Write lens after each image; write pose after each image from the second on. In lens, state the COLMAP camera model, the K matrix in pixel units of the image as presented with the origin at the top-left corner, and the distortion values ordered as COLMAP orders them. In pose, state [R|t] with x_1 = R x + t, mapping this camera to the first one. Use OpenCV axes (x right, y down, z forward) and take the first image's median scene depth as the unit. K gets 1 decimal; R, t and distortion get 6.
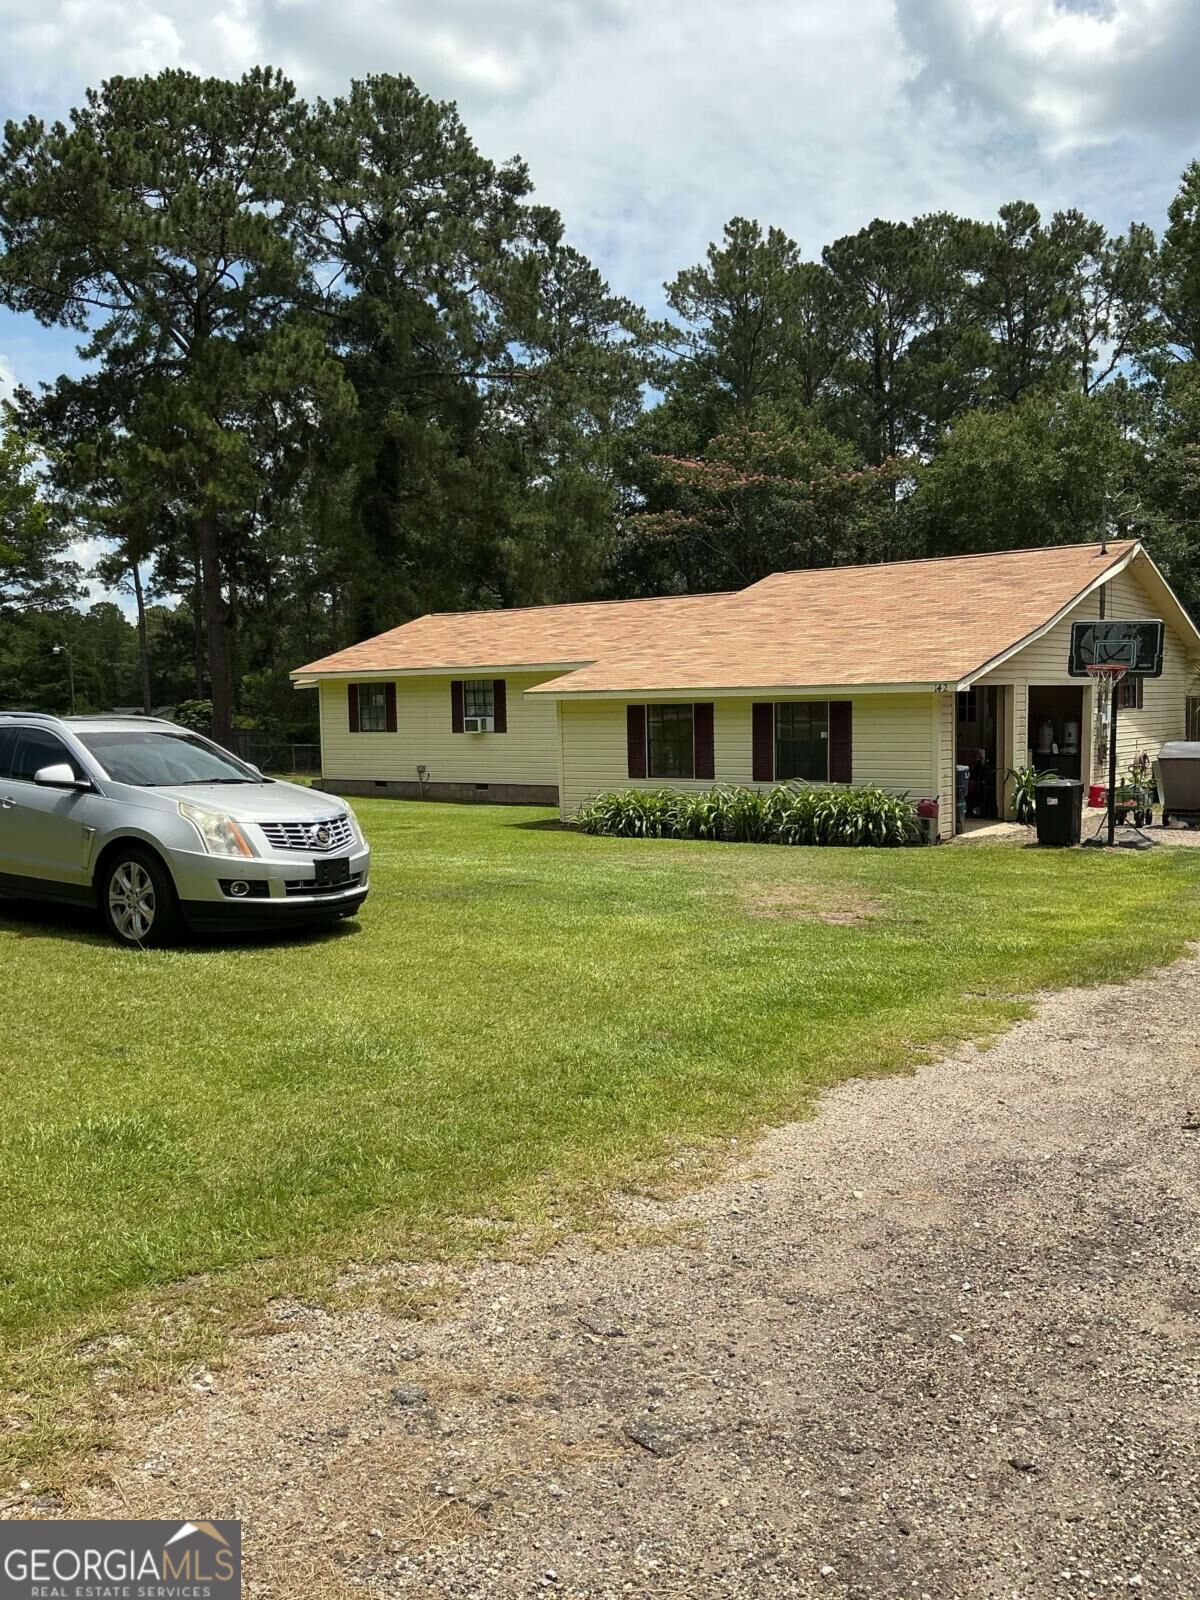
lens RADIAL K [[1326.6, 0, 595.0], [0, 1326.6, 808.7], [0, 0, 1]] dist [0.082793, -0.143745]
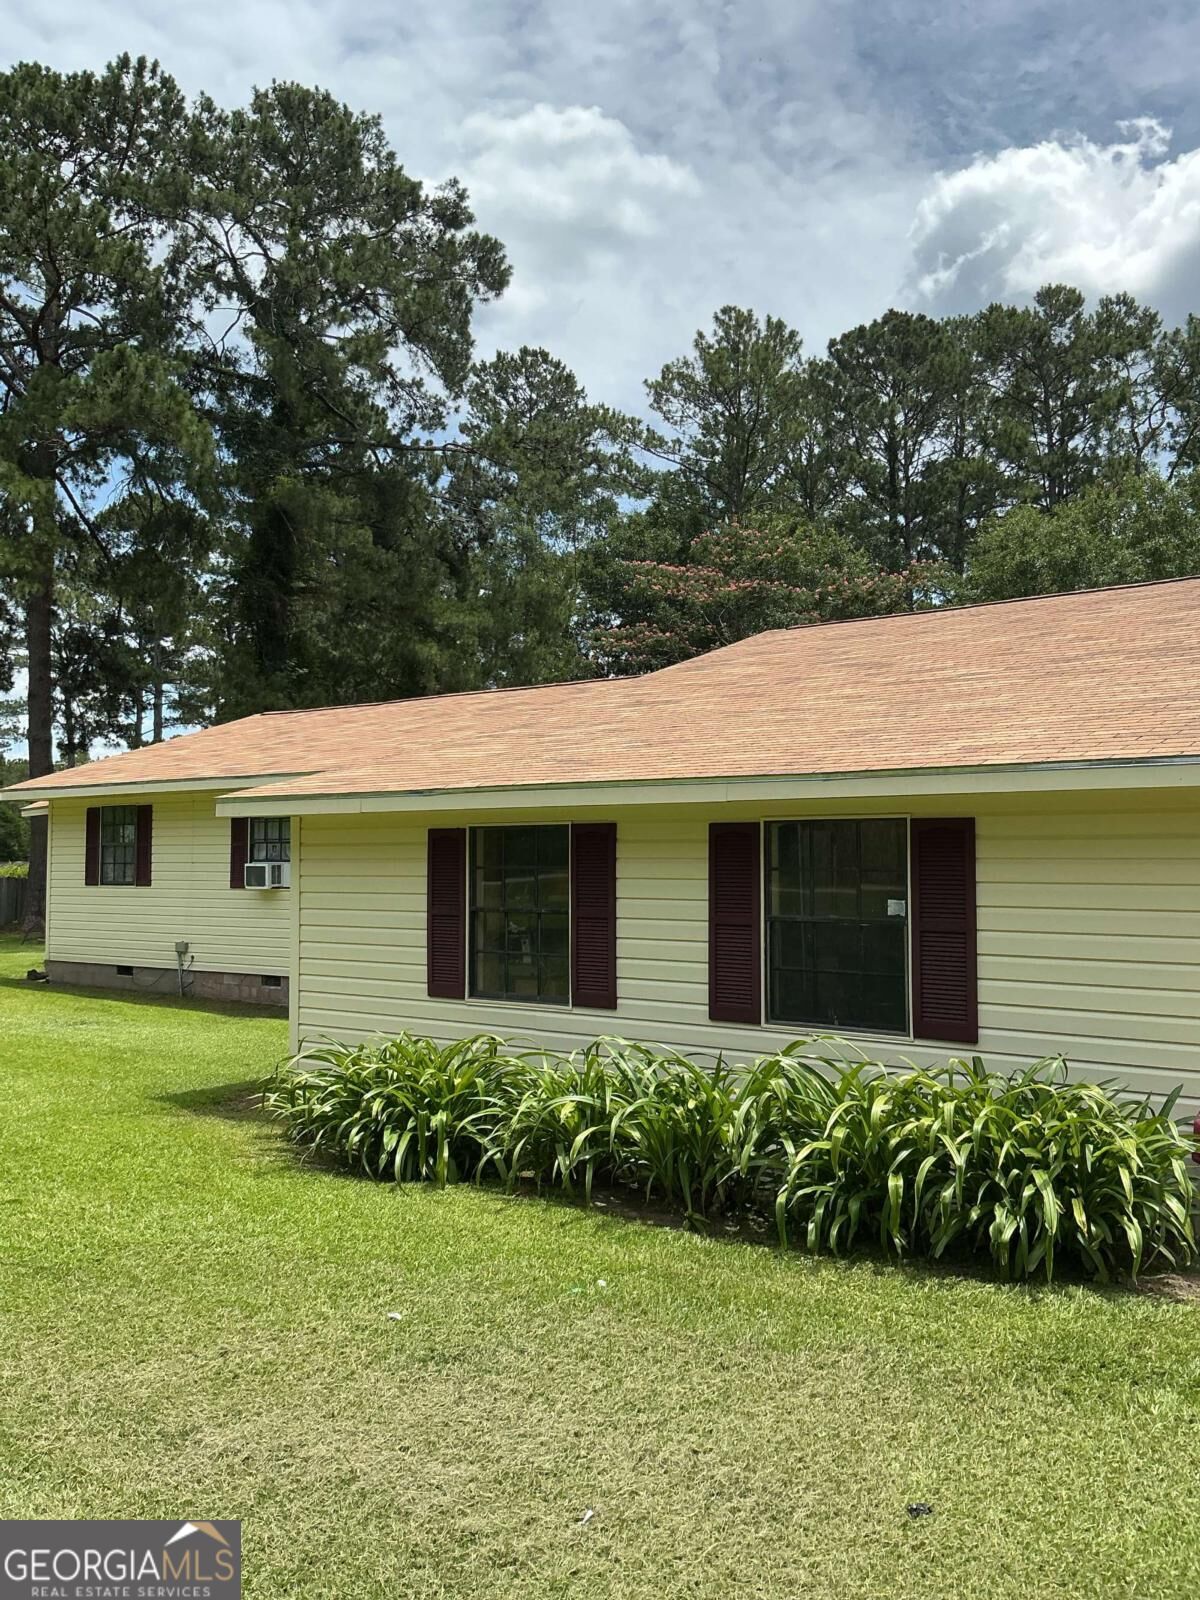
lens RADIAL K [[1326.6, 0, 597.8], [0, 1326.6, 802.8], [0, 0, 1]] dist [0.082793, -0.143745]
pose [[0.999799, 0.019950, 0.002182, 0.035563], [-0.019512, 0.991732, -0.126834, -0.014494], [-0.004694, 0.126766, 0.991922, 0.255867]]
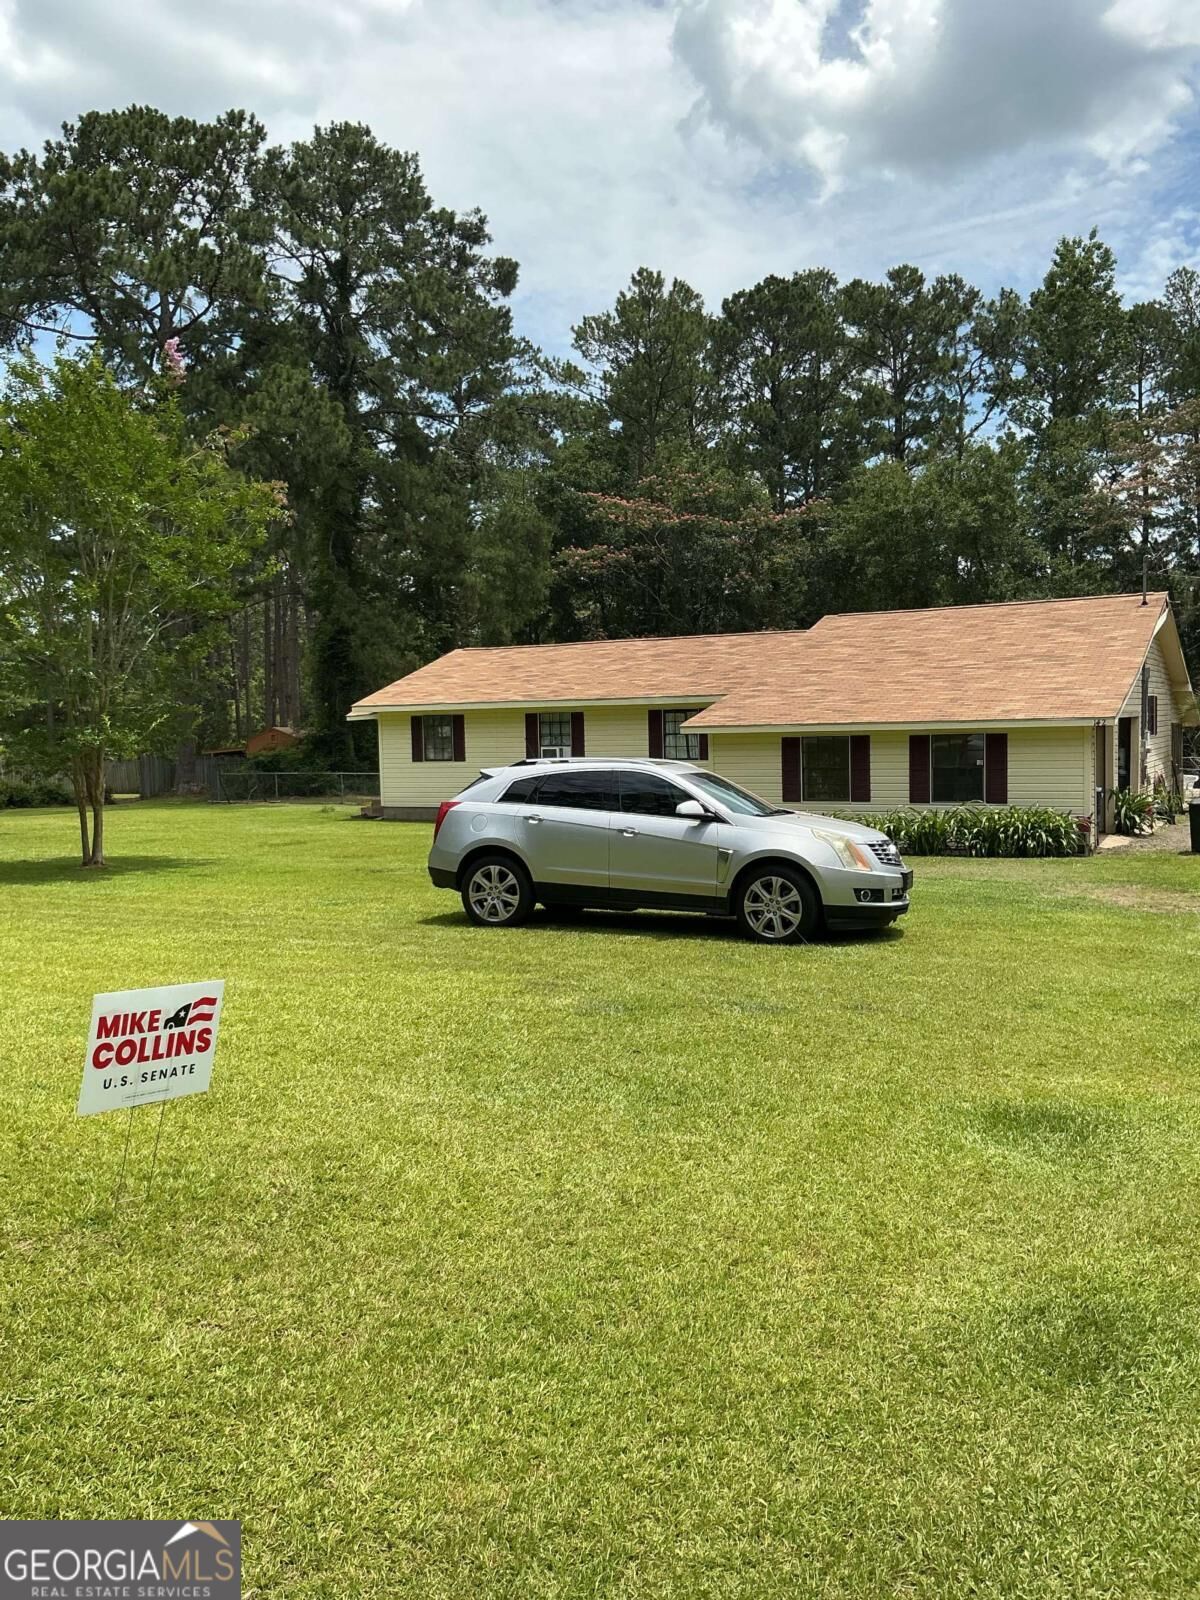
lens RADIAL K [[1326.6, 0, 586.7], [0, 1326.6, 814.1], [0, 0, 1]] dist [0.082793, -0.143745]
pose [[0.989177, -0.015739, 0.145879, -0.138144], [0.017429, 0.999795, -0.010315, -0.001775], [-0.145687, 0.012746, 0.989249, -0.042045]]
